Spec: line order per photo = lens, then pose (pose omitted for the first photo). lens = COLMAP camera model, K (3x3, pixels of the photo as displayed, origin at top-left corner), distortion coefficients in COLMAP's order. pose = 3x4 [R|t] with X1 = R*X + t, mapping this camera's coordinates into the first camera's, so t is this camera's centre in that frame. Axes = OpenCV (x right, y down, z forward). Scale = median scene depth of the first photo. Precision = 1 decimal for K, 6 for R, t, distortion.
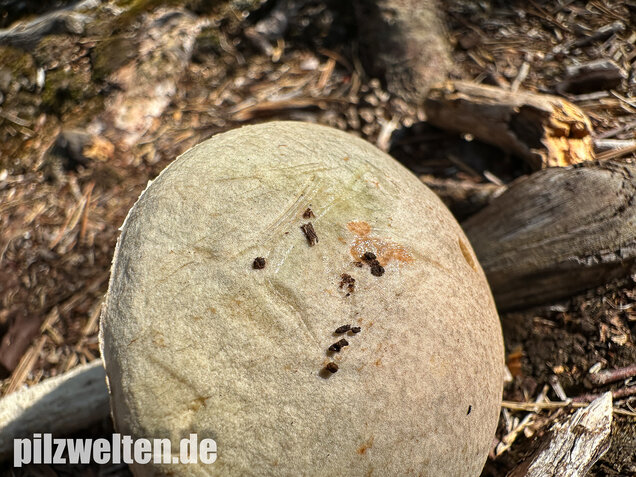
lens RADIAL K [[455.7, 0, 296.9], [0, 455.7, 268.0], [0, 0, 1]] dist [-0.022595, 0.008943]
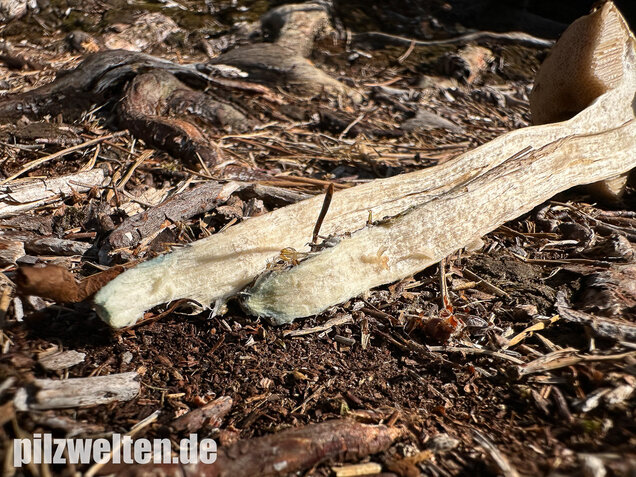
lens RADIAL K [[455.7, 0, 271.1], [0, 455.7, 325.6], [0, 0, 1]] dist [-0.022595, 0.008943]
pose [[0.935286, 0.340079, 0.097904, 0.375893], [-0.319138, 0.930077, -0.181957, 0.788278], [-0.152938, 0.138937, 0.978420, -0.592028]]
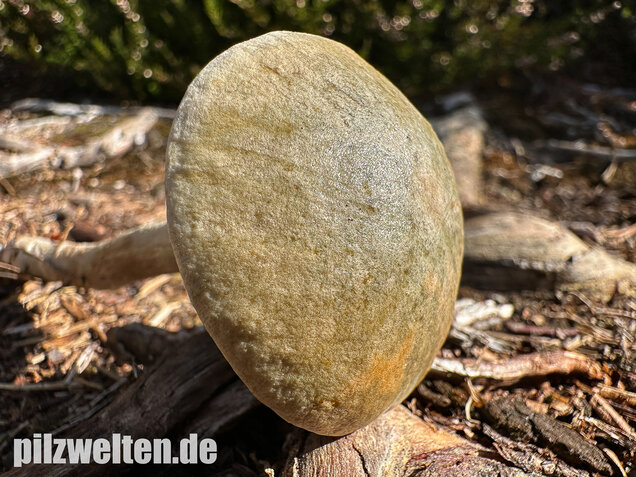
lens RADIAL K [[453.3, 0, 315.4], [0, 453.3, 242.3], [0, 0, 1]] dist [-0.012721, -0.002331]
pose [[0.938903, 0.323243, -0.118219, 0.076963], [-0.342004, 0.837613, -0.425955, 0.304779], [-0.038665, 0.440362, 0.896988, -0.104171]]
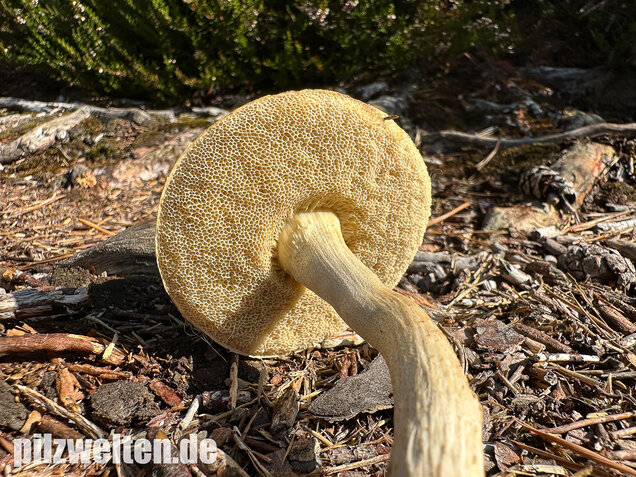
lens RADIAL K [[453.3, 0, 320.6], [0, 453.3, 237.0], [0, 0, 1]] dist [-0.012721, -0.002331]
pose [[0.921402, 0.332595, -0.200995, 0.588756], [-0.385451, 0.847997, -0.363769, 0.123733], [0.049456, 0.412651, 0.909546, -0.189066]]
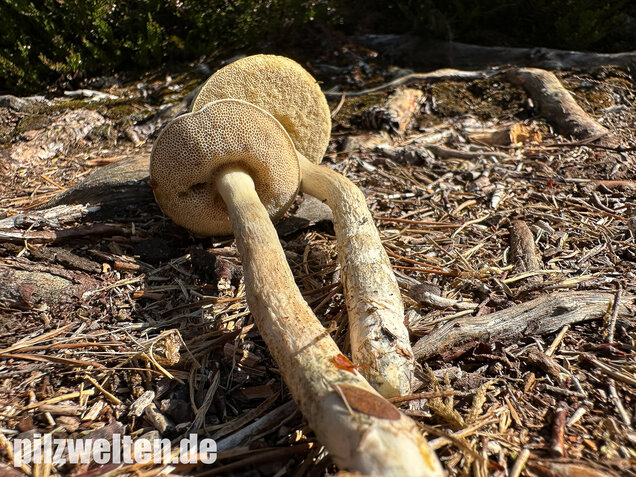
lens RADIAL K [[453.3, 0, 318.0], [0, 453.3, 238.1], [0, 0, 1]] dist [-0.012721, -0.002331]
pose [[0.980648, 0.176707, 0.084281, 0.563709], [-0.129962, 0.909532, -0.394793, 0.417809], [-0.146419, 0.376200, 0.914896, -0.452362]]
